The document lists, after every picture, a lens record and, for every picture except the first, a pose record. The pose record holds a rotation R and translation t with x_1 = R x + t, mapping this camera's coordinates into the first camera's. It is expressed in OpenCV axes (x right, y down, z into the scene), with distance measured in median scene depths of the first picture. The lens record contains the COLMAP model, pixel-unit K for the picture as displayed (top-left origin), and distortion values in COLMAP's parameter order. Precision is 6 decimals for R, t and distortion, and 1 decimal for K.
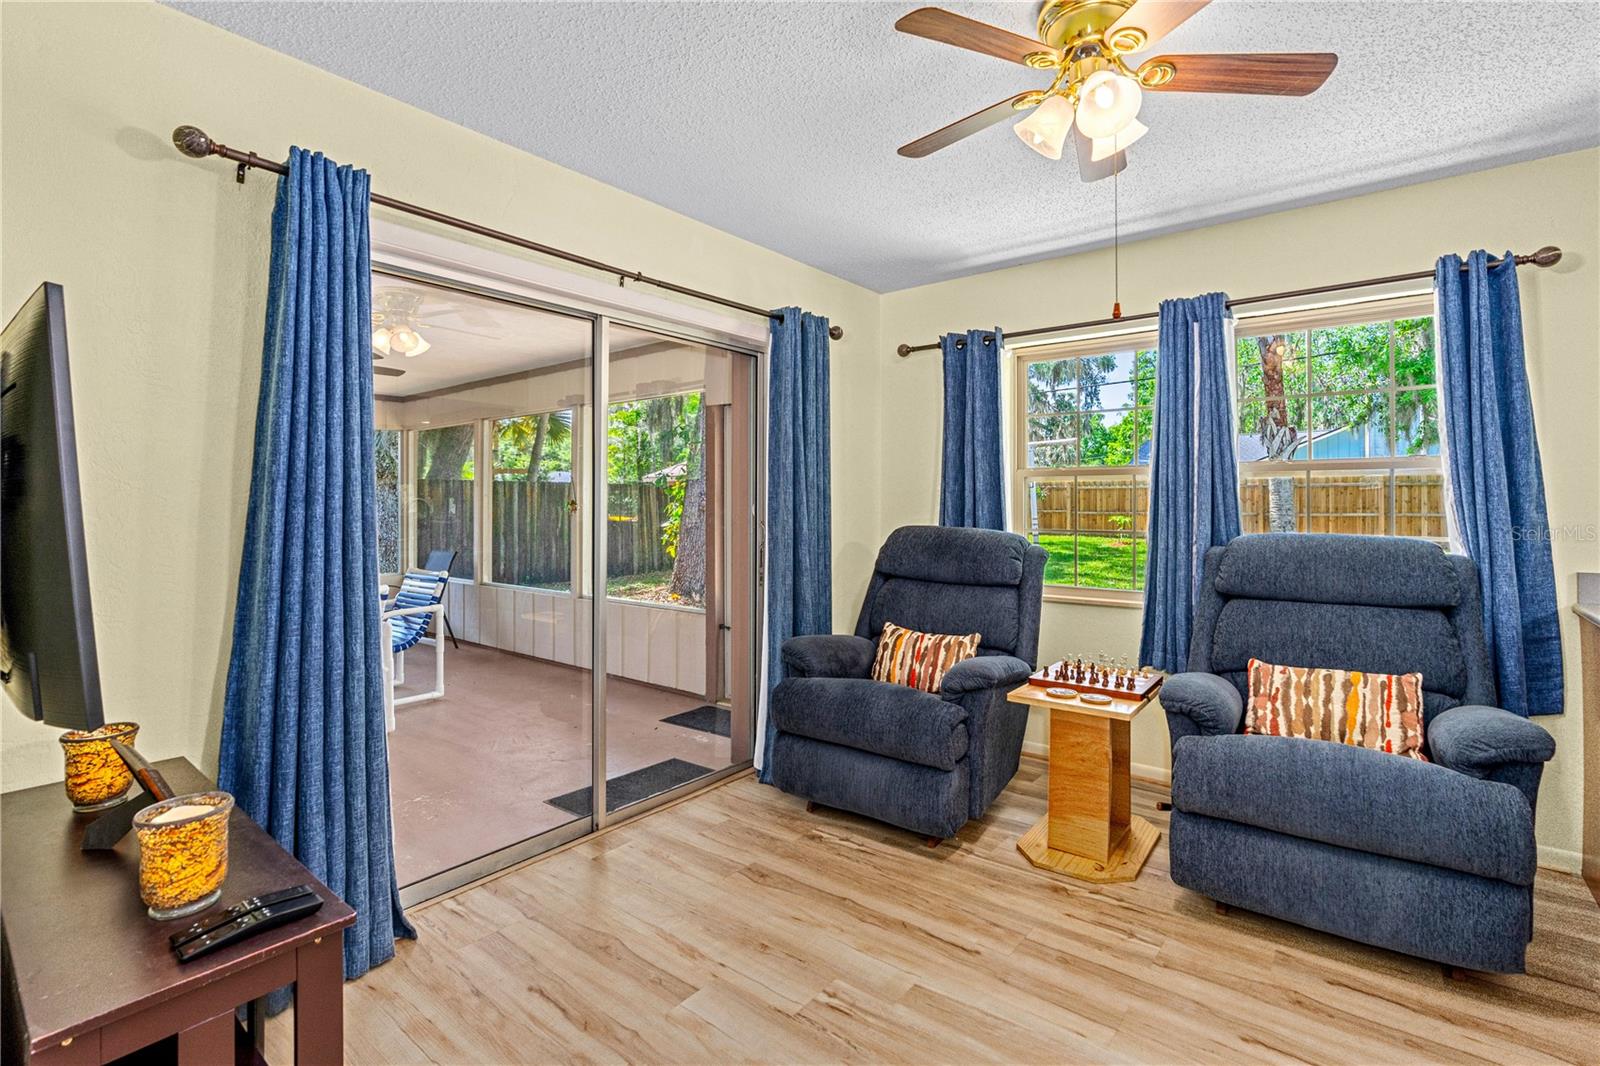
lens RADIAL K [[738.0, 0, 799.5], [0, 738.0, 504.4], [0, 0, 1]] dist [-0.011791, 0.003669]
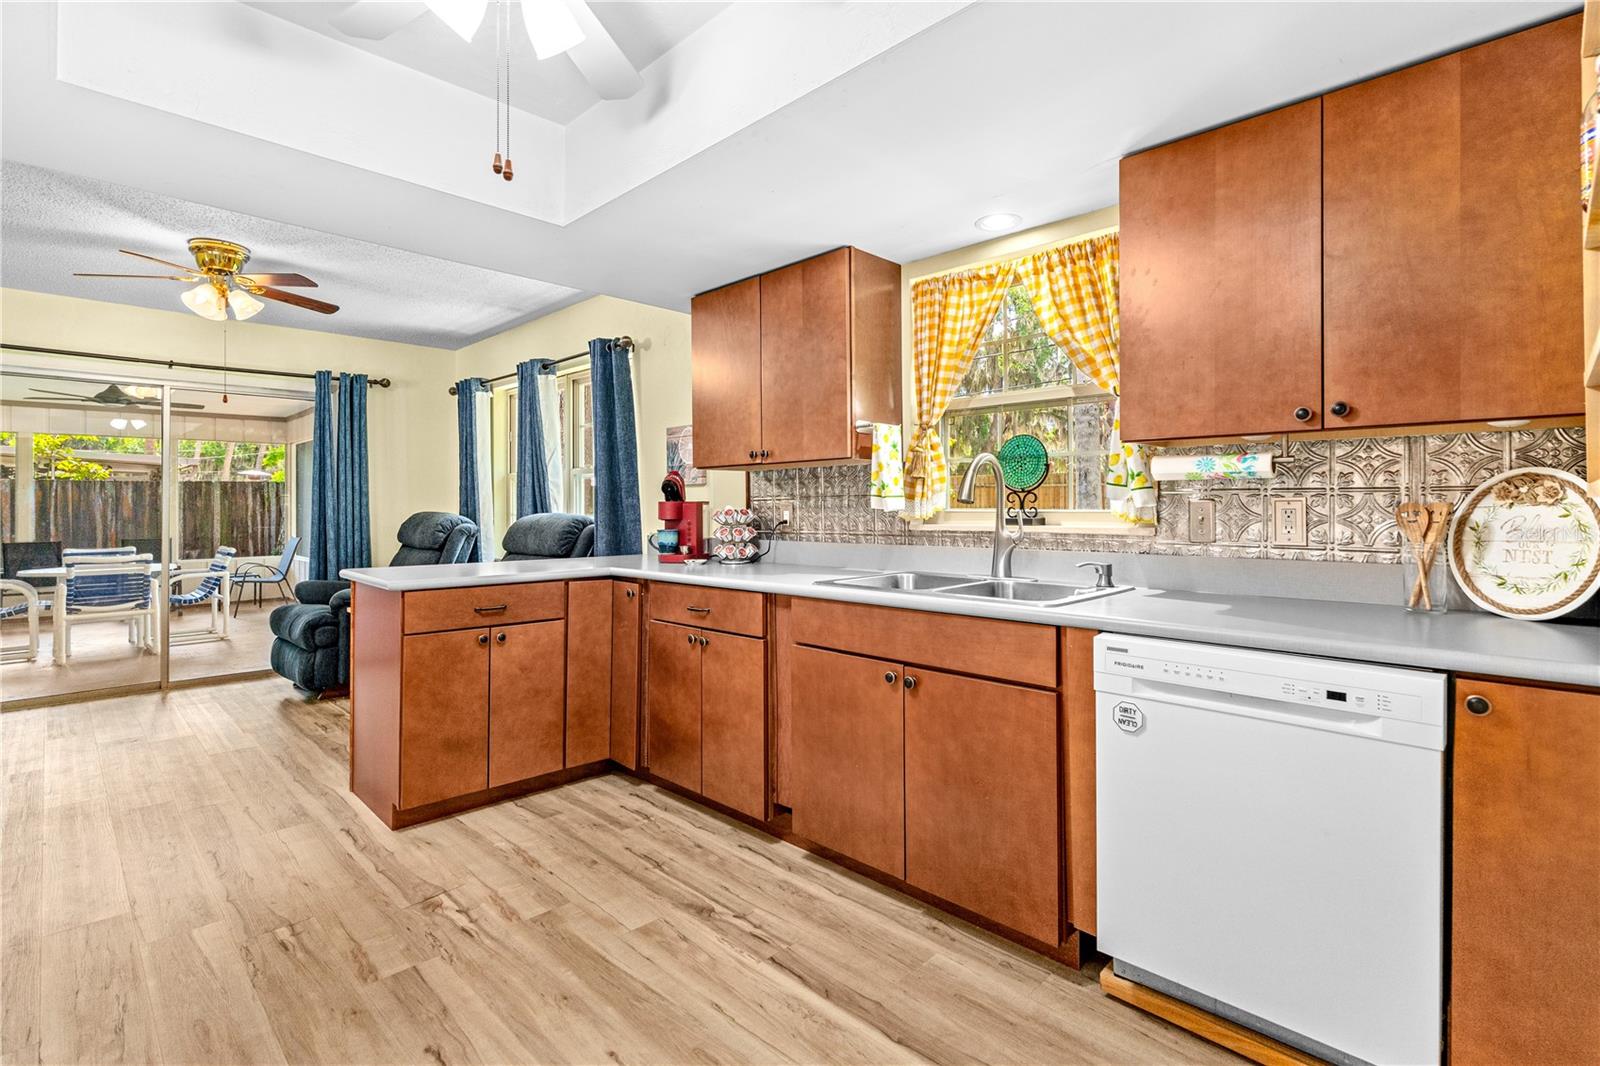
lens RADIAL K [[738.0, 0, 787.1], [0, 738.0, 499.7], [0, 0, 1]] dist [-0.011791, 0.003669]
pose [[0.994870, -0.005035, -0.101040, 1.416578], [0.004460, 0.999973, -0.005911, 0.023401], [0.101067, 0.005430, 0.994865, -0.560718]]
